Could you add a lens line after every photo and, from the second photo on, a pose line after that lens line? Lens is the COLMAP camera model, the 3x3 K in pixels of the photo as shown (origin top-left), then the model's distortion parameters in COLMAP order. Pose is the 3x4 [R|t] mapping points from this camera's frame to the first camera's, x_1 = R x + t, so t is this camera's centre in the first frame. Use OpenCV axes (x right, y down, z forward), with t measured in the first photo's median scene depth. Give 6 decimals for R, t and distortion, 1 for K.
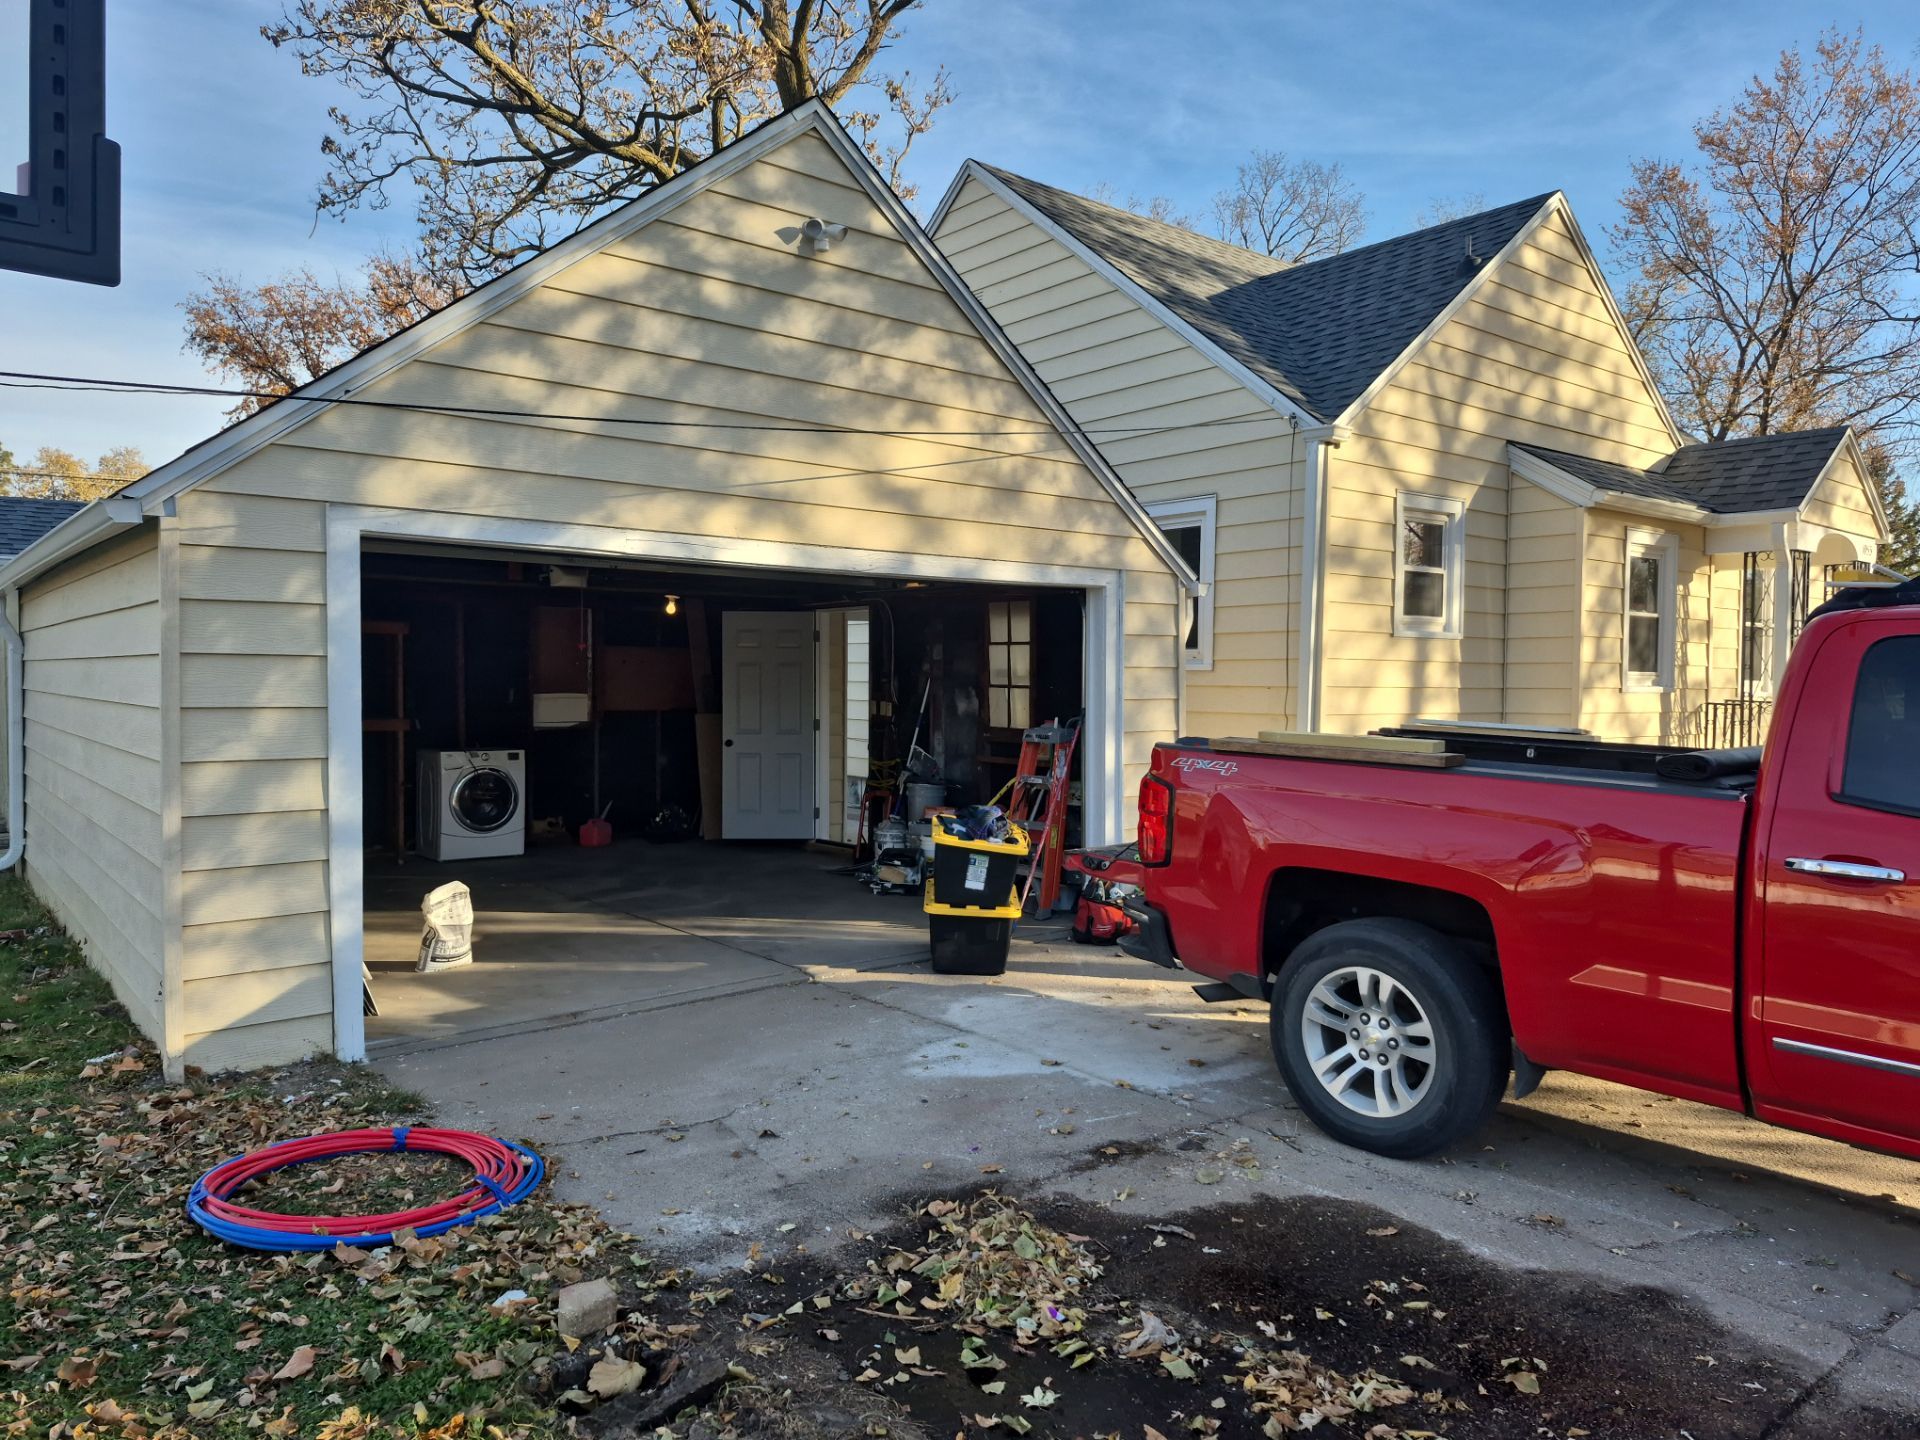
lens RADIAL K [[1316.2, 0, 942.7], [0, 1316.2, 708.2], [0, 0, 1]] dist [0.002287, -0.015354]
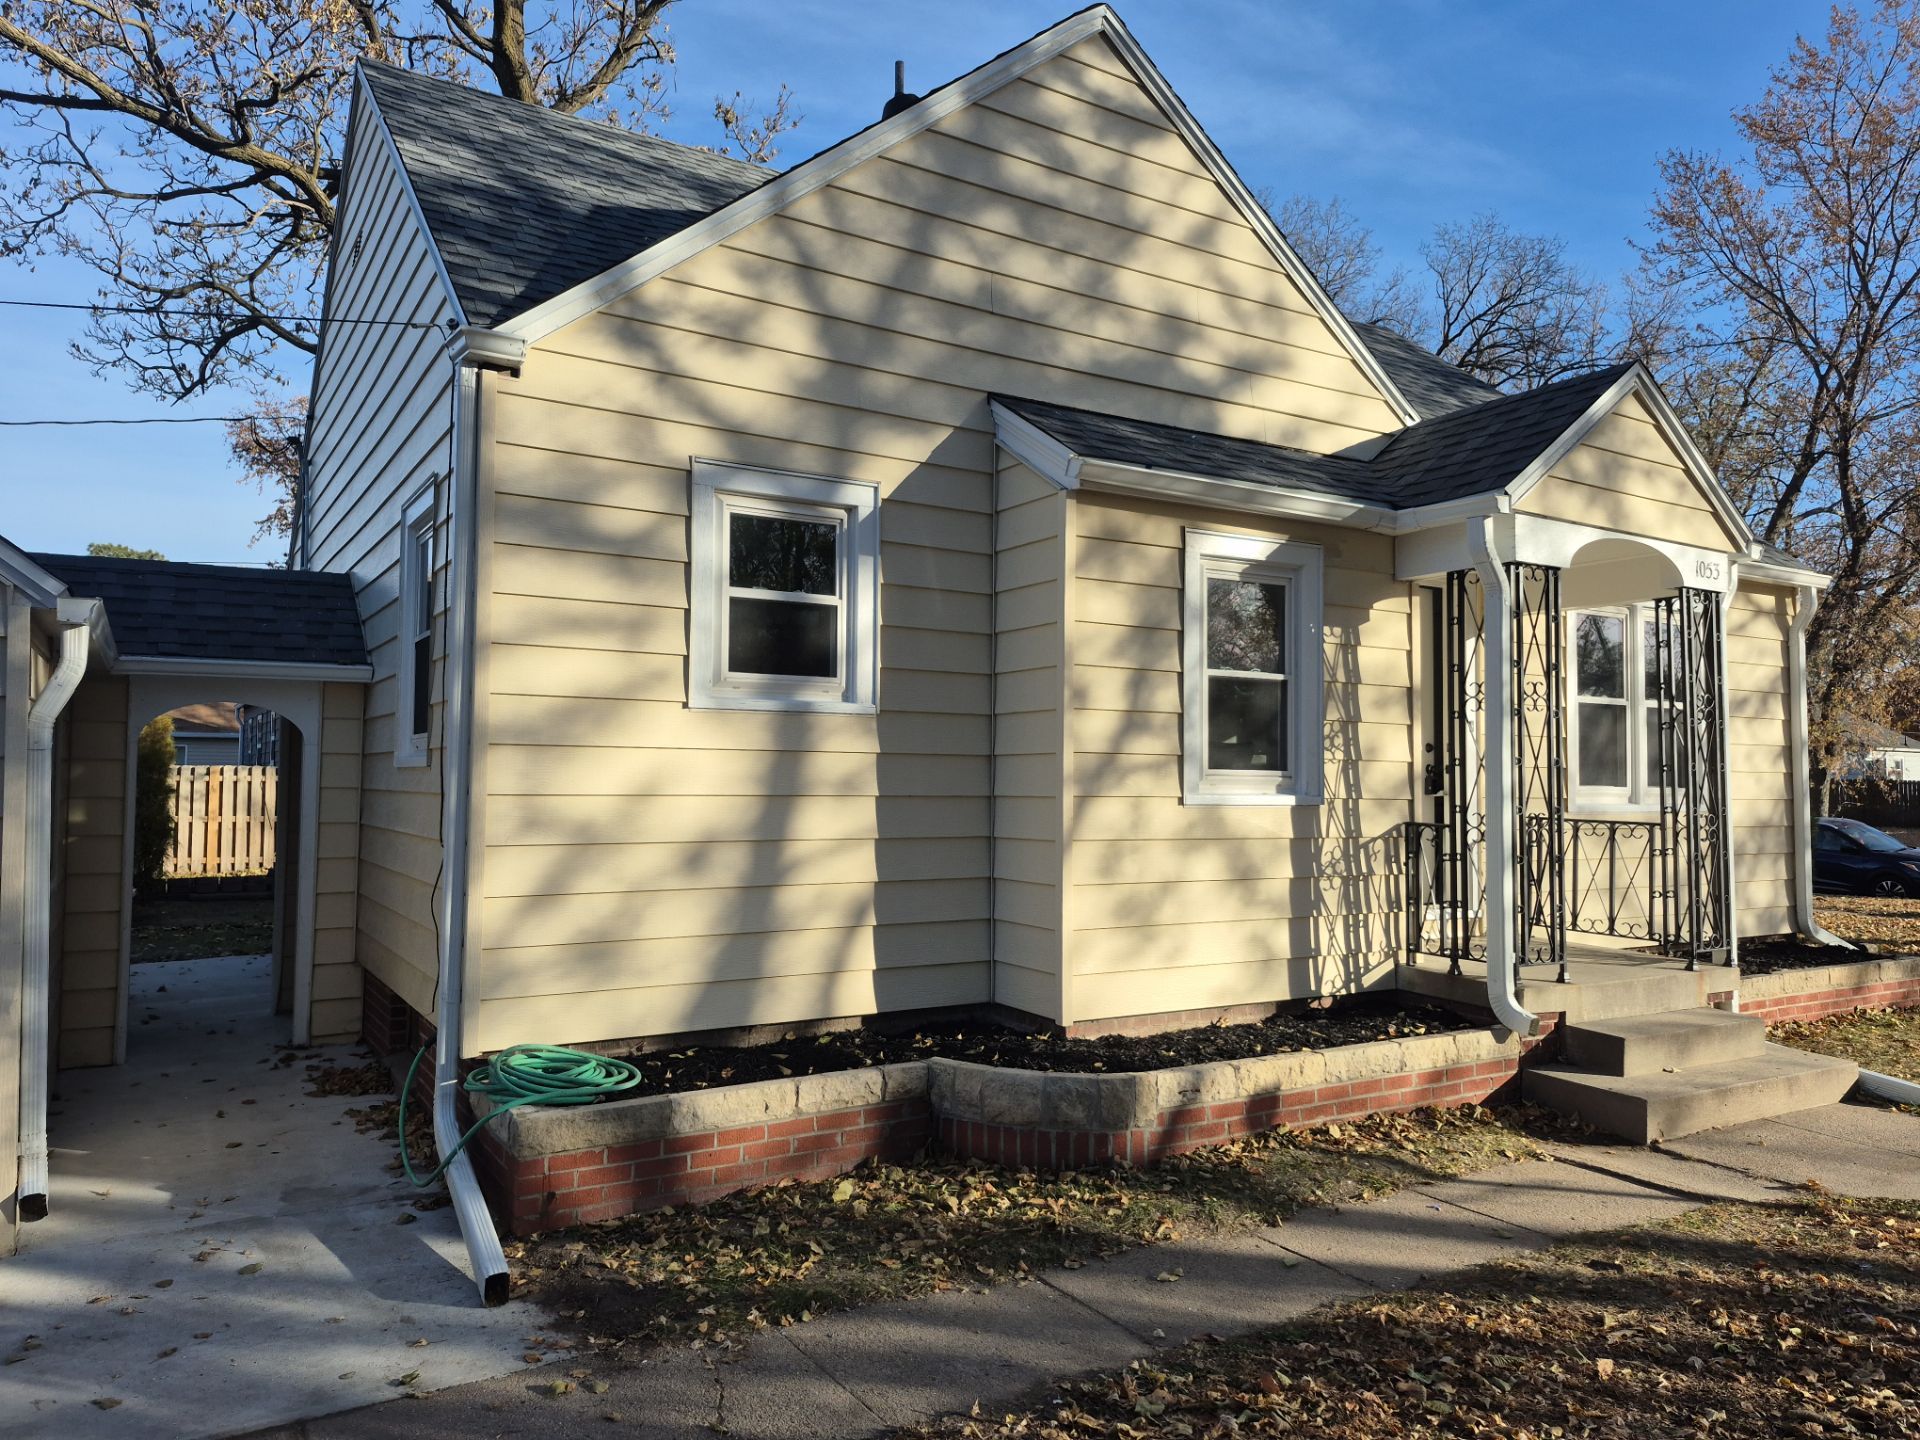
lens RADIAL K [[1316.2, 0, 970.8], [0, 1316.2, 722.3], [0, 0, 1]] dist [0.002287, -0.015354]
pose [[0.992221, -0.006064, -0.124342, 0.466443], [-0.003285, 0.997190, -0.074843, -0.004364], [0.124446, 0.074669, 0.989413, 0.380763]]
